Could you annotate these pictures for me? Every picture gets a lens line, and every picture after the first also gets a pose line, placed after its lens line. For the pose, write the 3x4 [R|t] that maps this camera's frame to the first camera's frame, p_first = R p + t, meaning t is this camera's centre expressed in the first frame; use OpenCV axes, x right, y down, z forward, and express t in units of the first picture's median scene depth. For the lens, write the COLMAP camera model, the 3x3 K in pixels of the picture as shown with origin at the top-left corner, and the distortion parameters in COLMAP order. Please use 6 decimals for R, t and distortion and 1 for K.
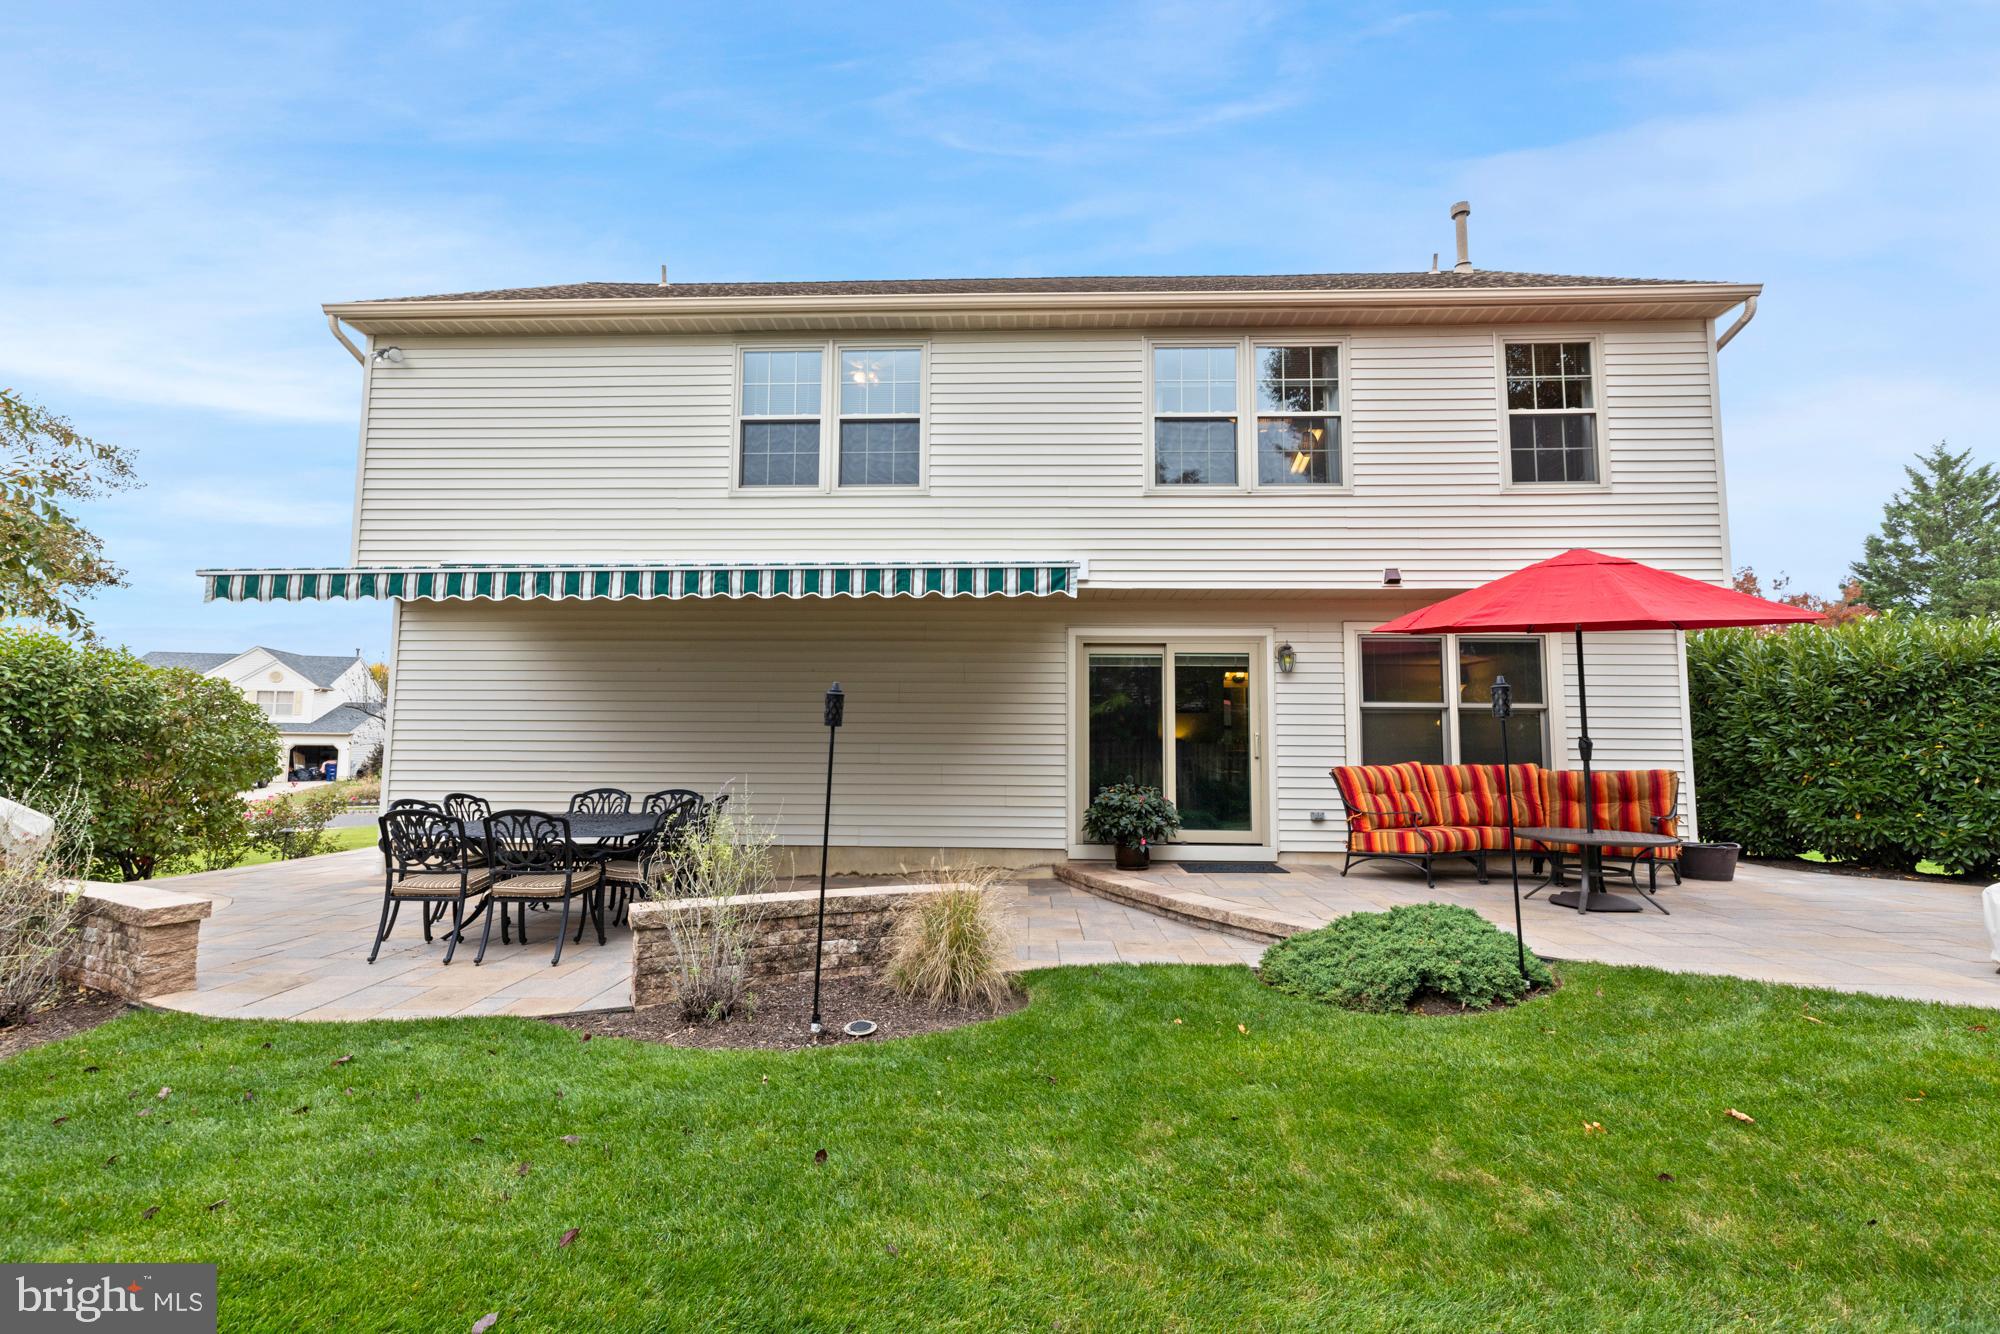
lens RADIAL K [[891.9, 0, 998.9], [0, 891.9, 657.9], [0, 0, 1]] dist [0.001570, 0.000168]
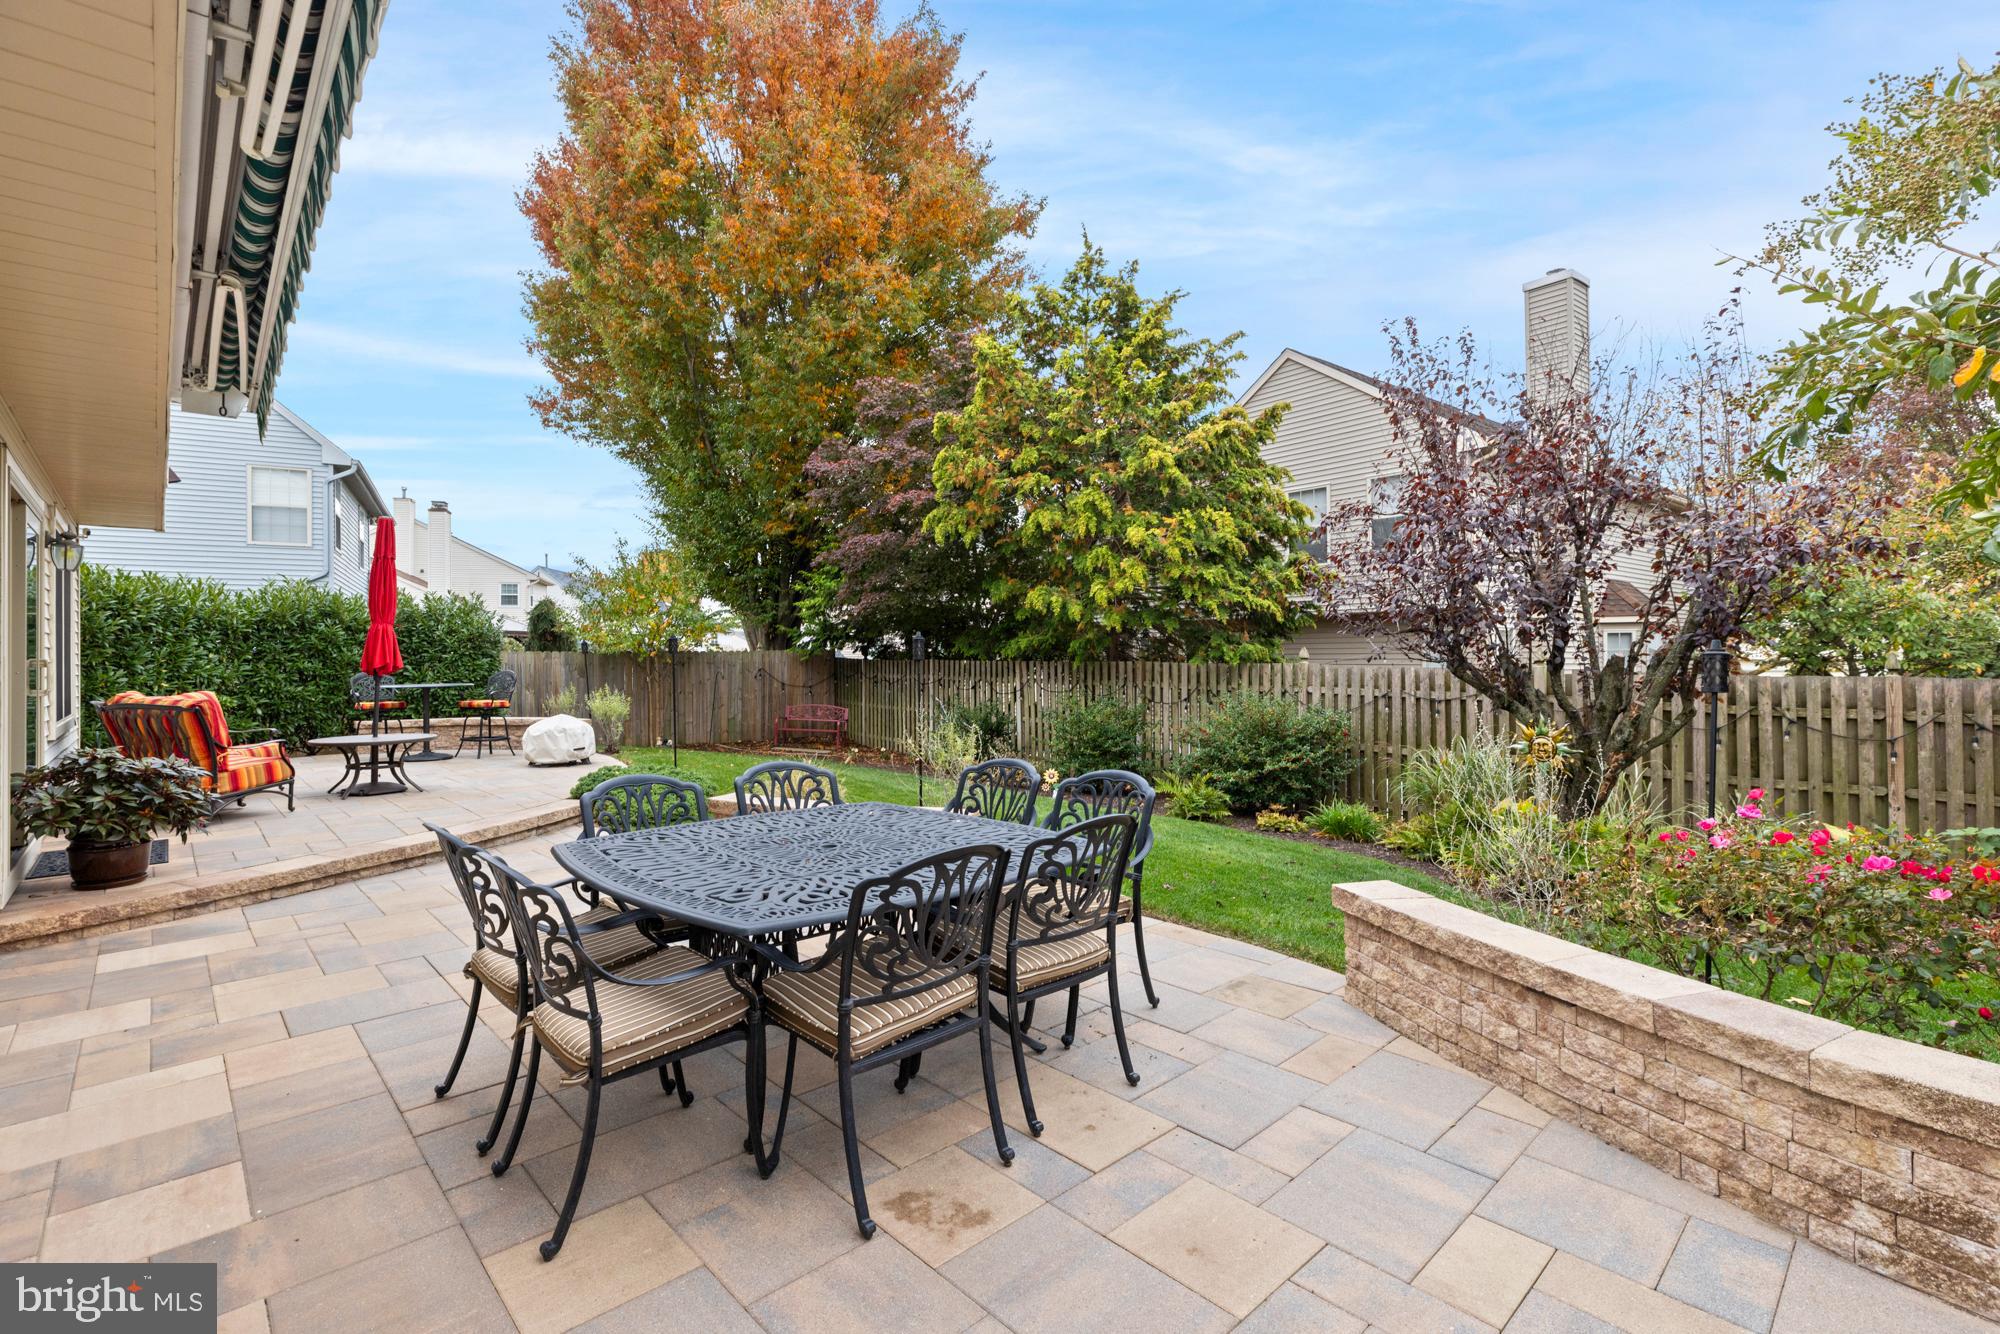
lens RADIAL K [[891.9, 0, 998.9], [0, 891.9, 657.9], [0, 0, 1]] dist [0.001570, 0.000168]
pose [[0.965941, -0.010880, -0.258533, -0.151457], [0.031368, 0.996671, 0.075256, 0.025847], [0.256853, -0.080803, 0.963067, 0.312622]]
